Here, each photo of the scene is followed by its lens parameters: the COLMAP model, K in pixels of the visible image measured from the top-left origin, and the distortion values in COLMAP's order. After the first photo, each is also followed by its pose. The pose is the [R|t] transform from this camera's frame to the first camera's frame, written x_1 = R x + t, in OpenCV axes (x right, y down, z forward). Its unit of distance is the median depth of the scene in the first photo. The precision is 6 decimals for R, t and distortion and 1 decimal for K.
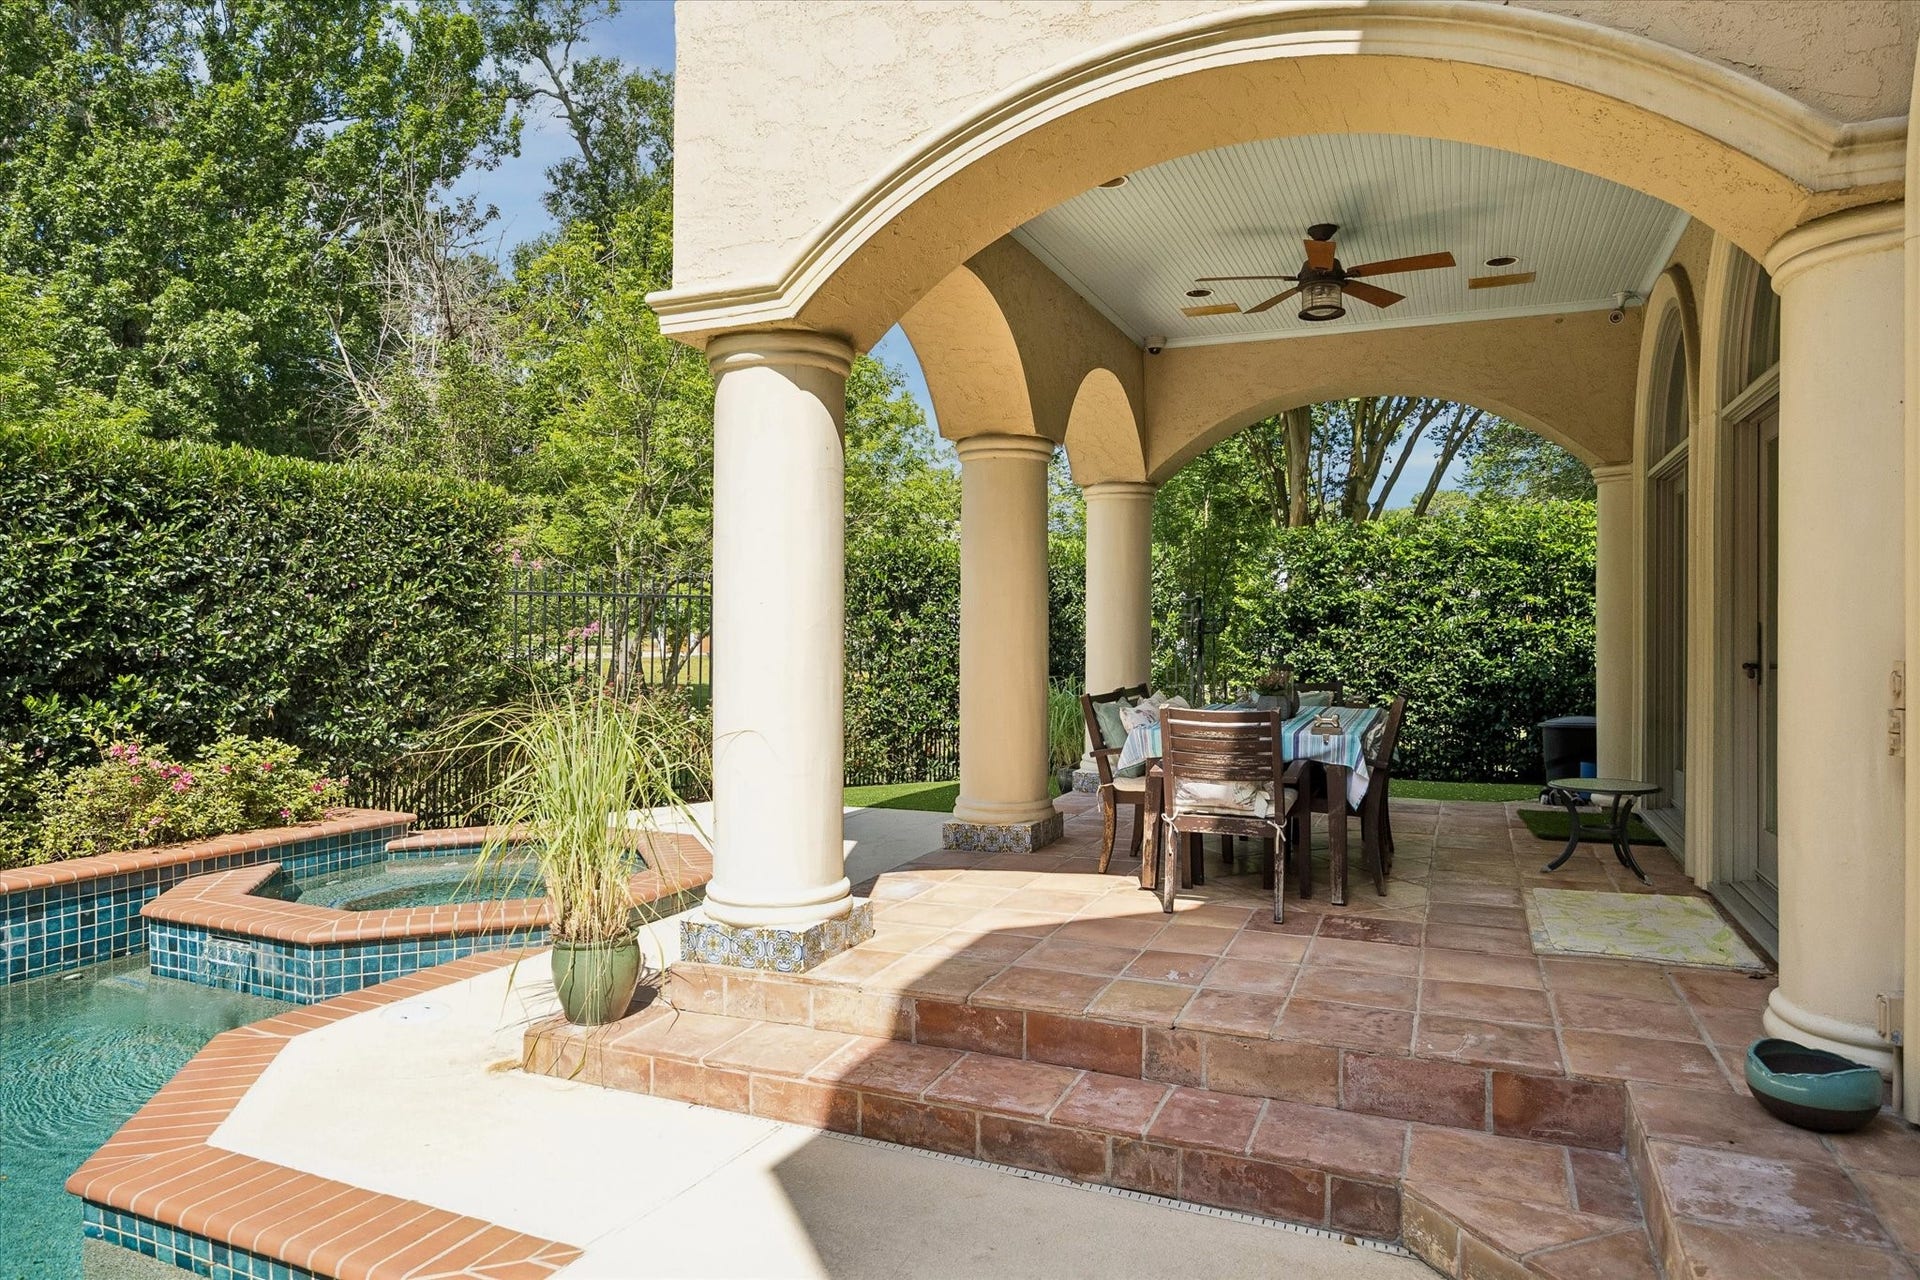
lens RADIAL K [[1169.5, 0, 961.7], [0, 1169.5, 637.9], [0, 0, 1]] dist [-0.001288, -0.002639]
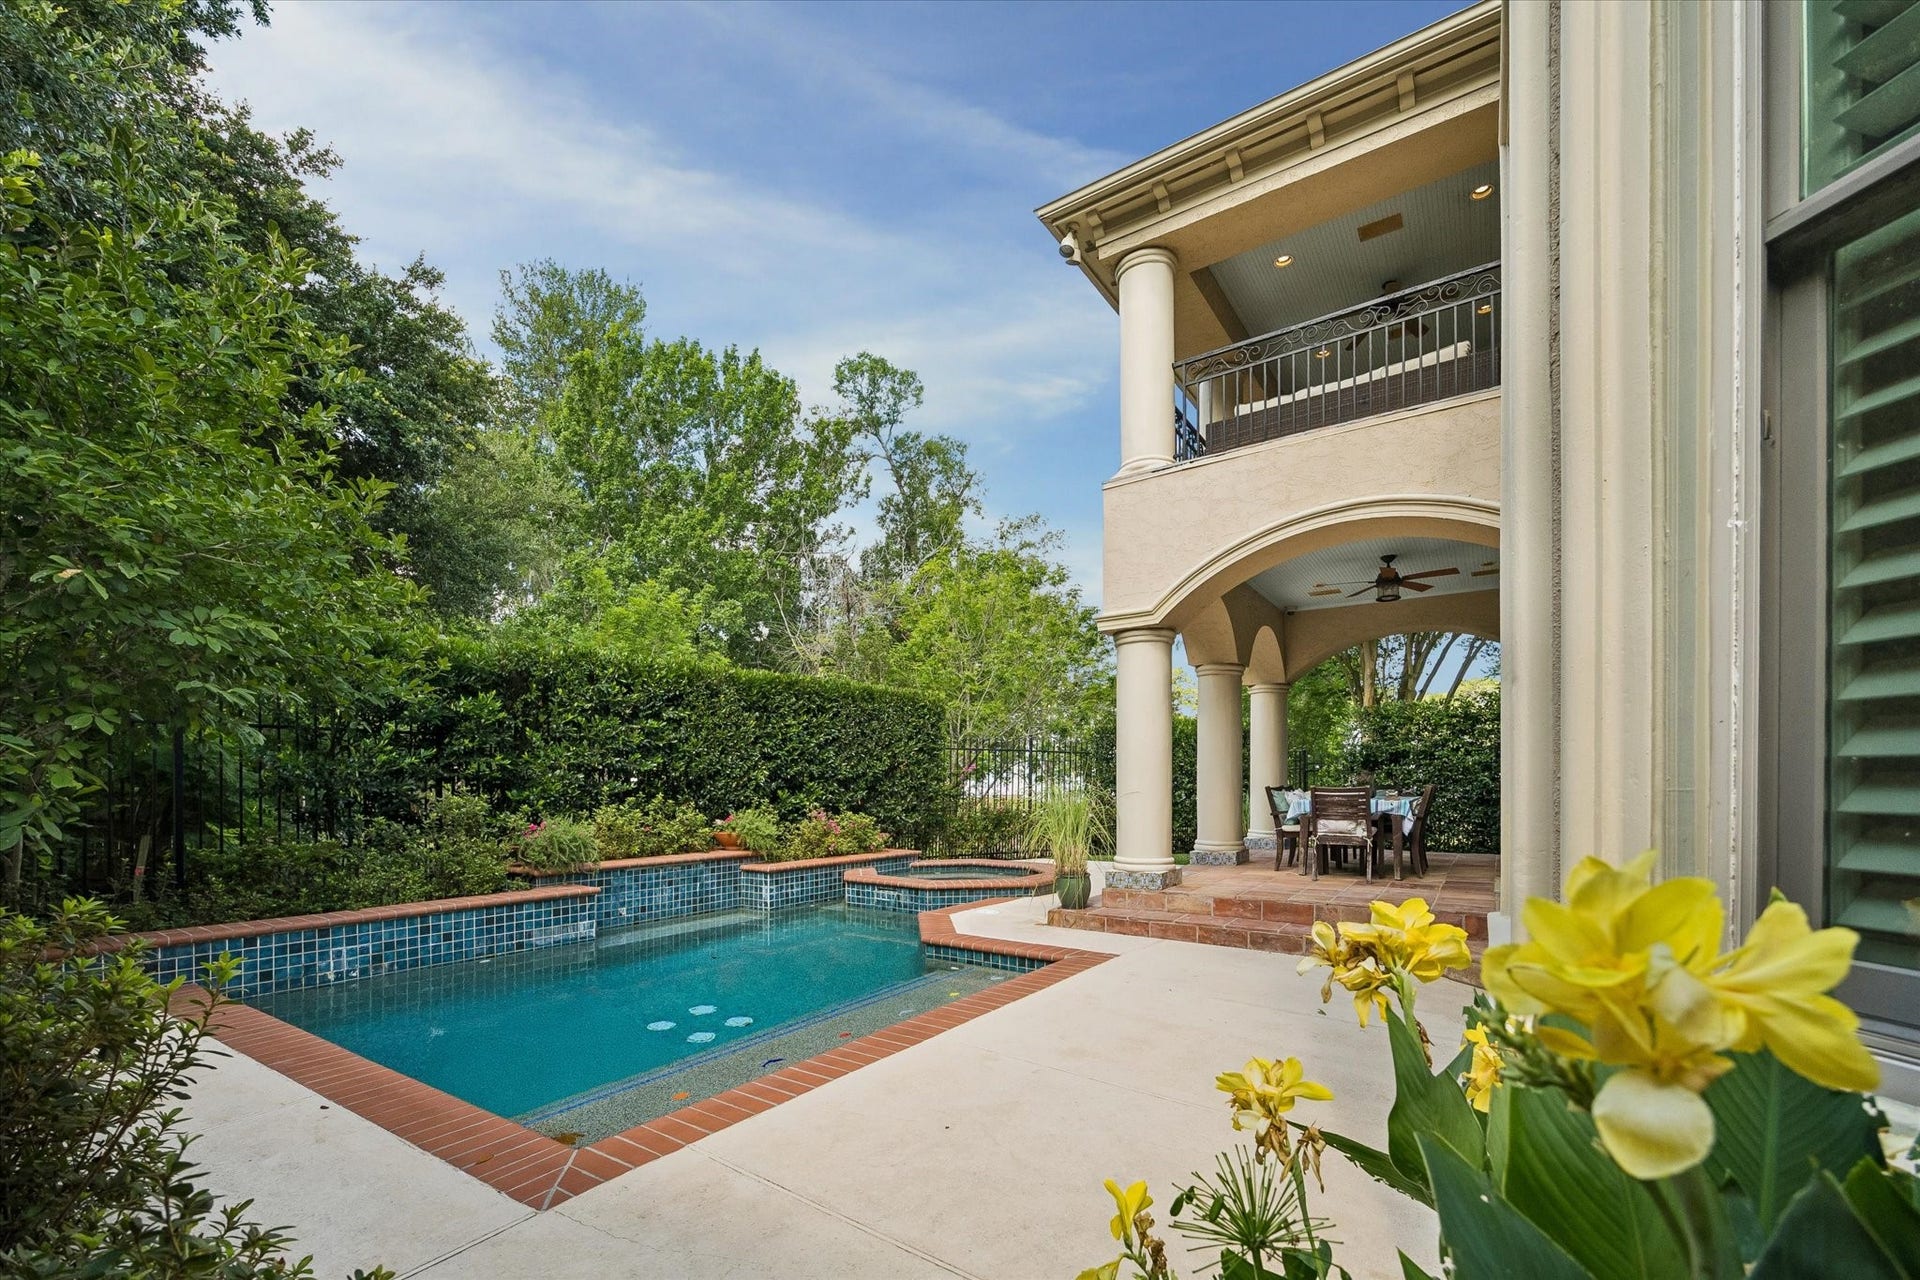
lens RADIAL K [[811.6, 0, 946.2], [0, 811.6, 792.1], [0, 0, 1]] dist [-0.001375, -0.000216]
pose [[0.981424, -0.001985, -0.191840, -0.147141], [0.002199, 0.999997, 0.000899, 0.045767], [0.191838, -0.001304, 0.981426, -0.442161]]
